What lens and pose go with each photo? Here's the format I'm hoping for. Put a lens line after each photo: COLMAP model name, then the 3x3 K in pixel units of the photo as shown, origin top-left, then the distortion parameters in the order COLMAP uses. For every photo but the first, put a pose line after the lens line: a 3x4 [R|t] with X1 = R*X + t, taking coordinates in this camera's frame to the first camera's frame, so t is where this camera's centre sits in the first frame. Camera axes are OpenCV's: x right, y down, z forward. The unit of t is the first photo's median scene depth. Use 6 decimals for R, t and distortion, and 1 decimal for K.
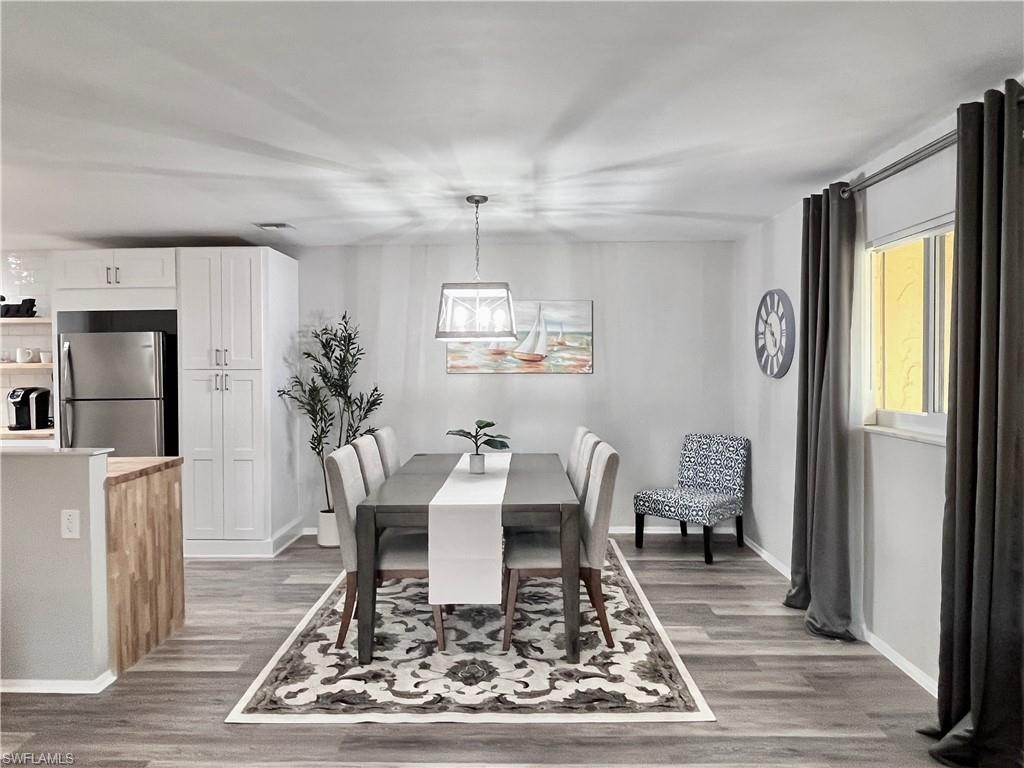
lens RADIAL K [[680.3, 0, 496.1], [0, 680.3, 377.1], [0, 0, 1]] dist [-0.004930, 0.001290]
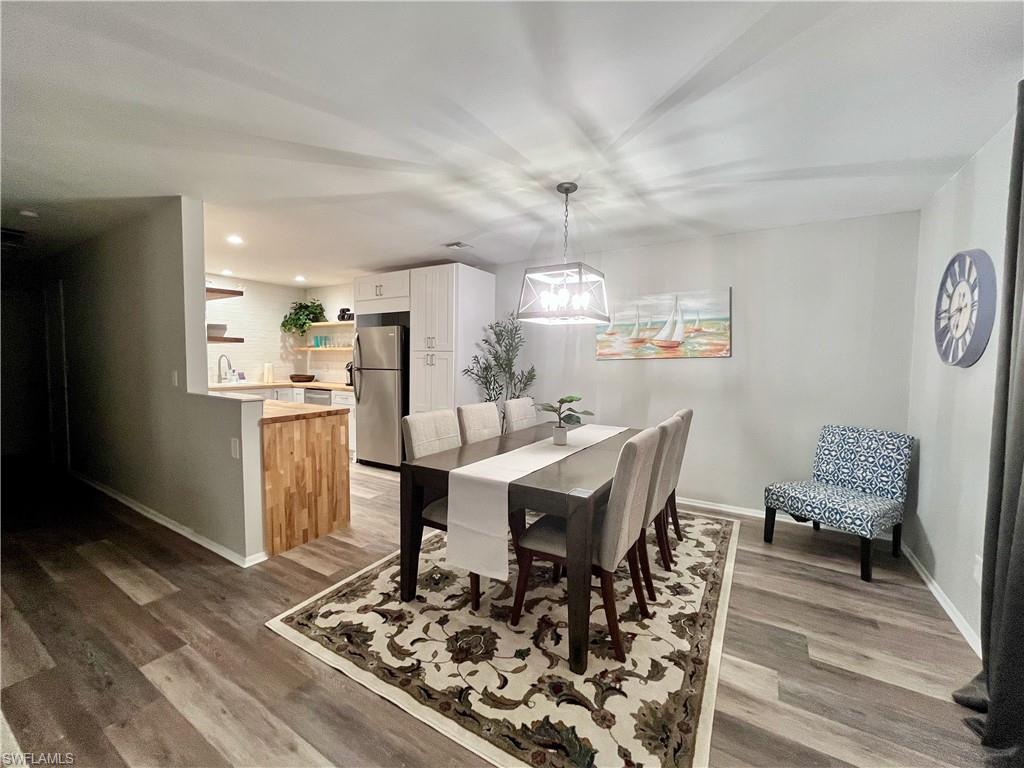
lens RADIAL K [[411.9, 0, 511.0], [0, 411.9, 381.8], [0, 0, 1]] dist [-0.003873, 0.000439]
pose [[0.869290, 0.045685, -0.492186, 0.253680], [-0.029510, 0.998740, 0.040584, 0.018853], [0.493420, -0.020755, 0.869543, 0.439565]]
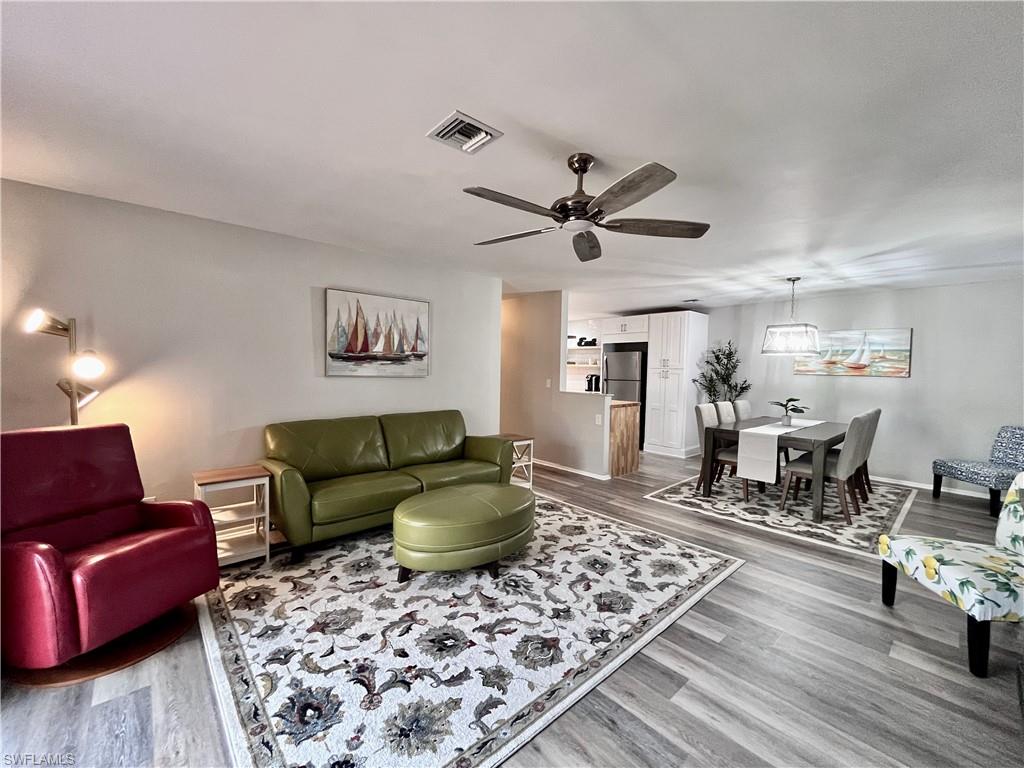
lens RADIAL K [[411.9, 0, 511.9], [0, 411.9, 382.1], [0, 0, 1]] dist [-0.003873, 0.000439]
pose [[0.687310, 0.045705, -0.724924, 0.303837], [-0.039624, 0.998892, 0.025411, 0.025325], [0.725282, 0.011259, 0.688360, -0.375914]]
